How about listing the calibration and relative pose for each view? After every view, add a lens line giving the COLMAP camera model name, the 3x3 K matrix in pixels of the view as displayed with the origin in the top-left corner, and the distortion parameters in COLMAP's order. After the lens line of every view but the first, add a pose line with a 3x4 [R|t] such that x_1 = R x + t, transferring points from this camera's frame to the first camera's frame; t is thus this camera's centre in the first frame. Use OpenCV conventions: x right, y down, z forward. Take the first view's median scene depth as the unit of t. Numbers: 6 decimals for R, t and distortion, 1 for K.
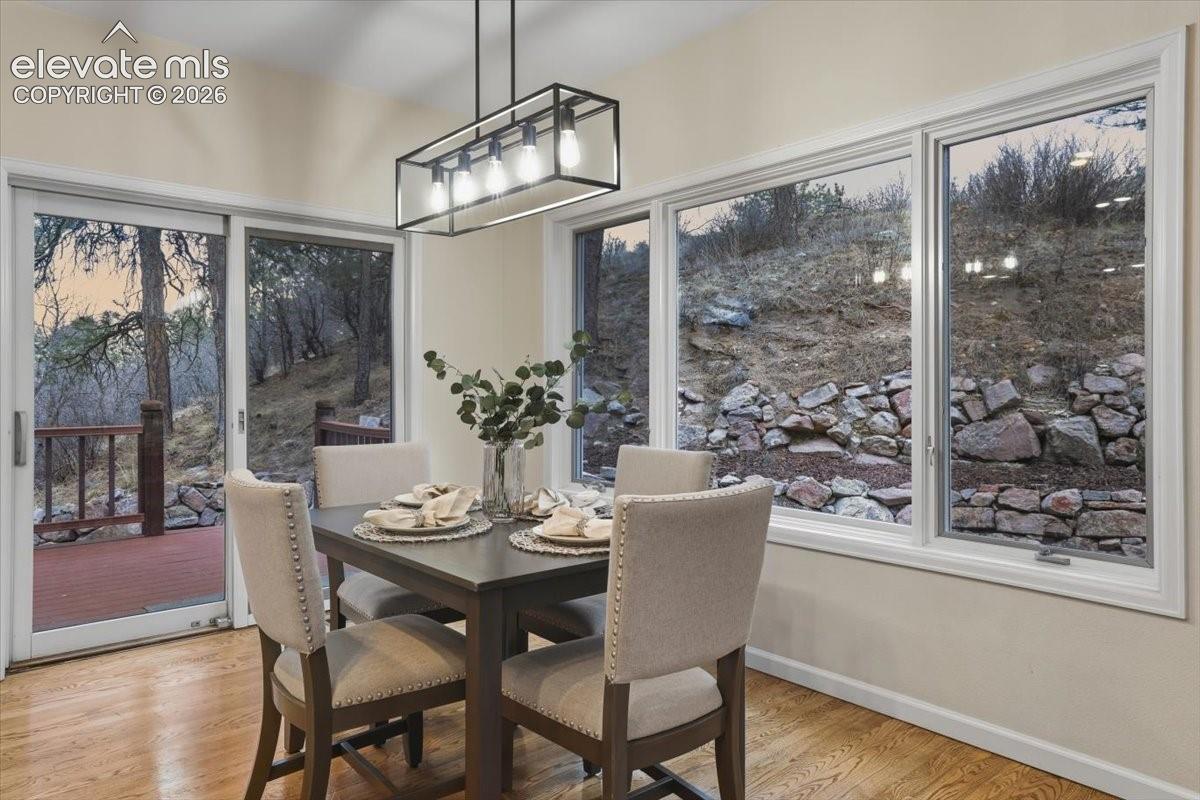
lens RADIAL K [[797.9, 0, 599.0], [0, 797.9, 392.5], [0, 0, 1]] dist [0.020879, 0.003383]
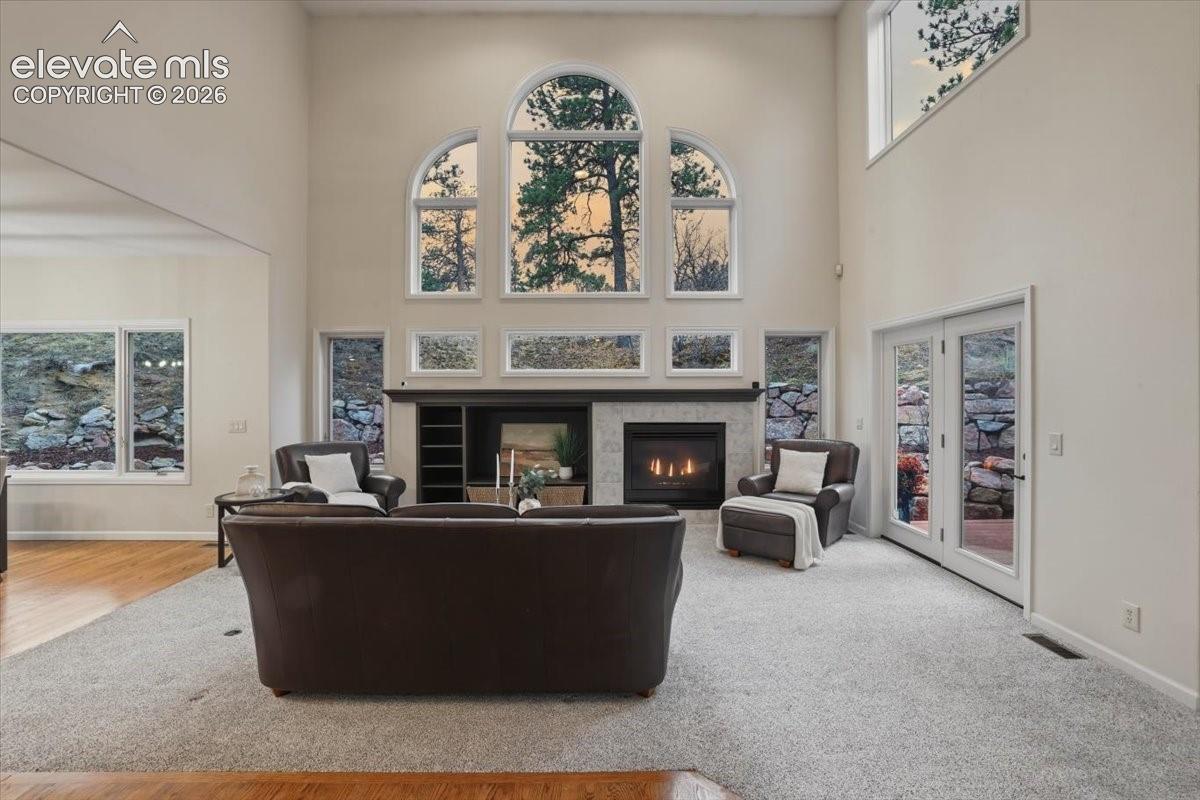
lens RADIAL K [[517.1, 0, 599.8], [0, 517.1, 396.4], [0, 0, 1]] dist [-0.013337, 0.000096]
pose [[0.643546, -0.003166, 0.765401, 0.041333], [0.007546, 0.999969, -0.002208, -0.023616], [-0.765370, 0.007196, 0.643550, -0.481075]]
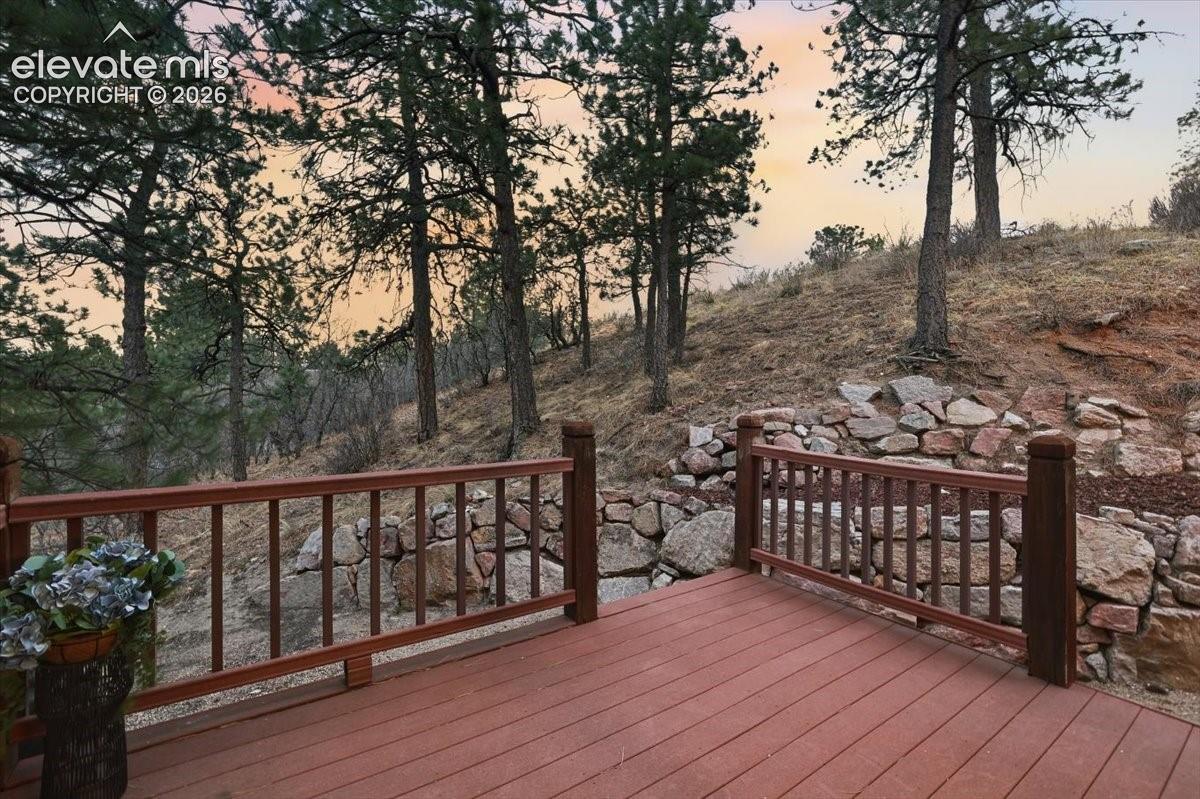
lens RADIAL K [[542.8, 0, 611.5], [0, 542.8, 391.6], [0, 0, 1]] dist [-0.001815, -0.000045]
pose [[0.996660, 0.006679, -0.081386, -0.381969], [-0.006652, 0.999978, 0.000606, -0.011436], [0.081389, -0.000063, 0.996682, 0.426435]]
